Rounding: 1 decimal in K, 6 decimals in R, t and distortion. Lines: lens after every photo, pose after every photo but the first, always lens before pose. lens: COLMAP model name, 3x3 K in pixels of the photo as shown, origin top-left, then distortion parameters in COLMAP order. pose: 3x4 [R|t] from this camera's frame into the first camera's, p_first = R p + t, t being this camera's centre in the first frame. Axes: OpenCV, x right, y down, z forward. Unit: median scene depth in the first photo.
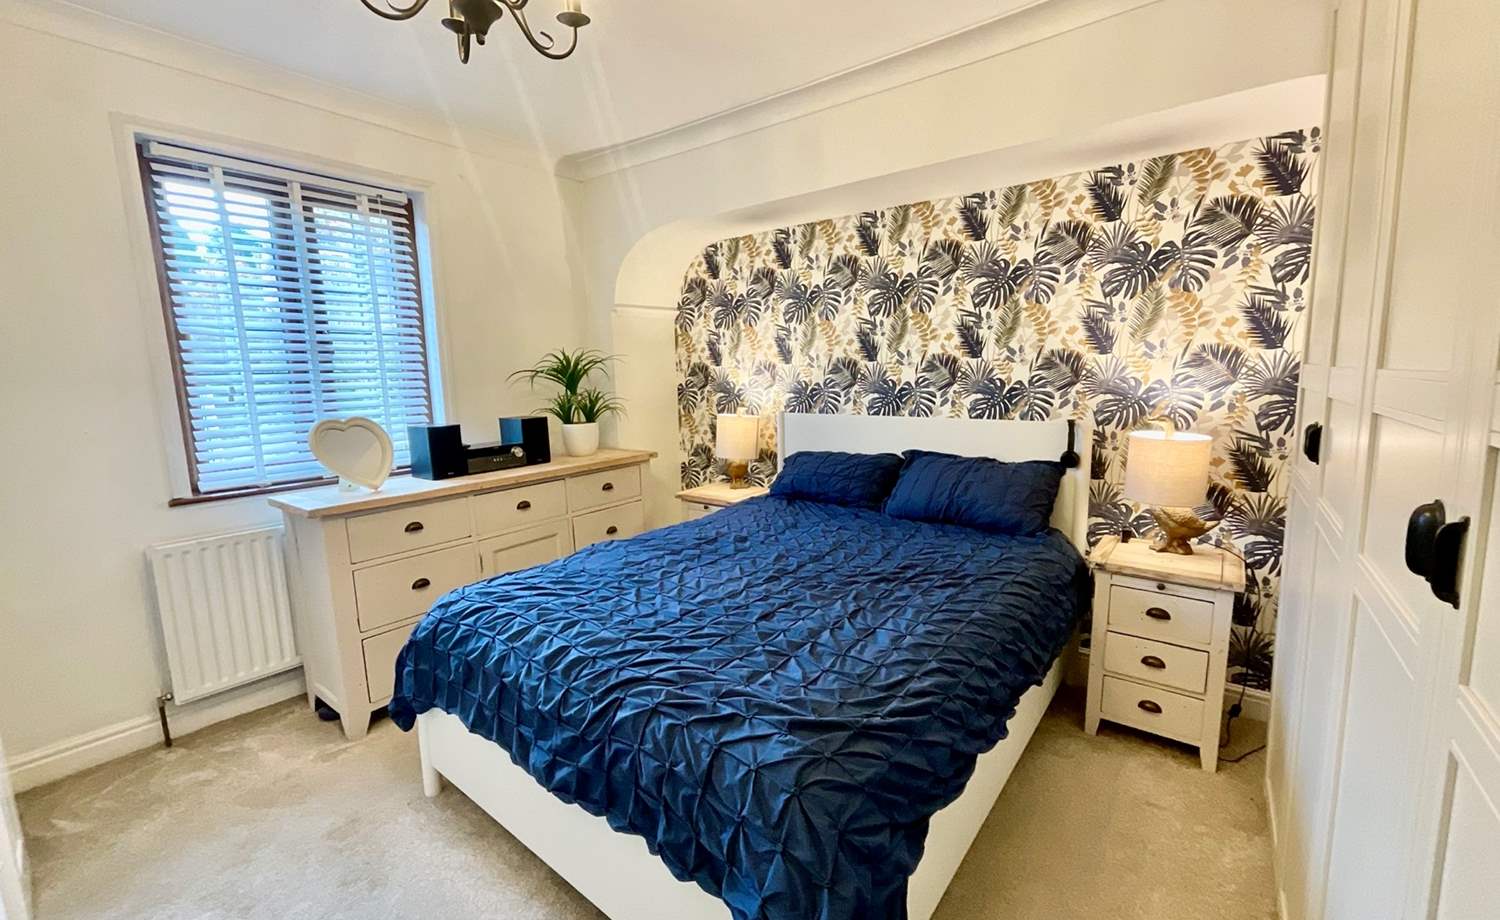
lens RADIAL K [[615.6, 0, 806.5], [0, 615.6, 438.0], [0, 0, 1]] dist [0.001031, 0.001018]
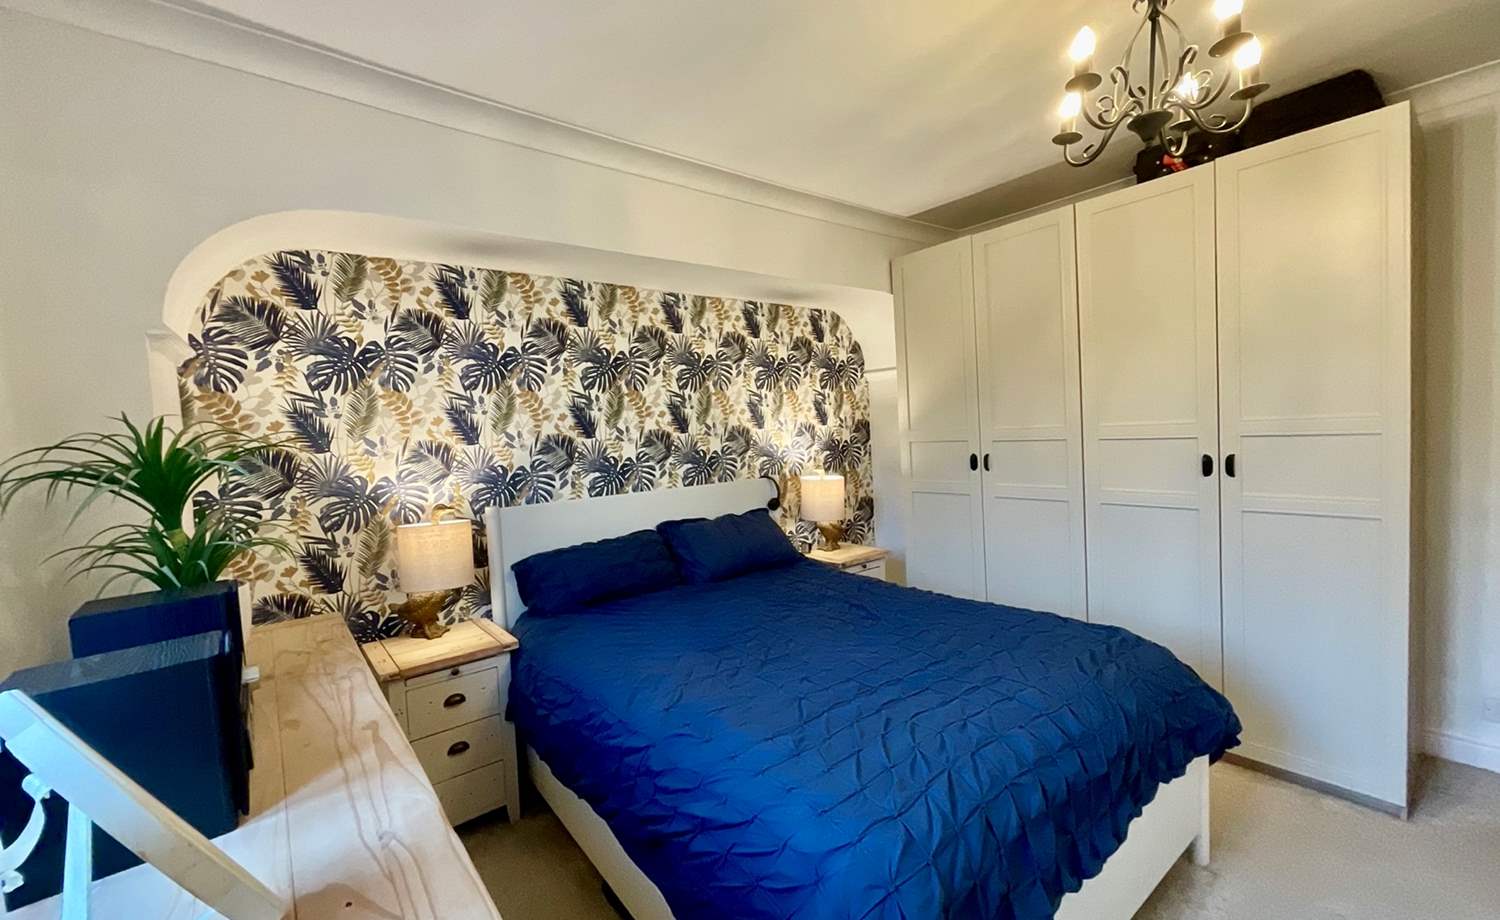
lens RADIAL K [[615.6, 0, 755.6], [0, 615.6, 467.3], [0, 0, 1]] dist [0.001031, 0.001018]
pose [[0.258774, -0.043162, 0.964973, -0.686216], [0.163028, 0.986621, 0.000412, -0.039141], [-0.952081, 0.157211, 0.262349, 0.498881]]
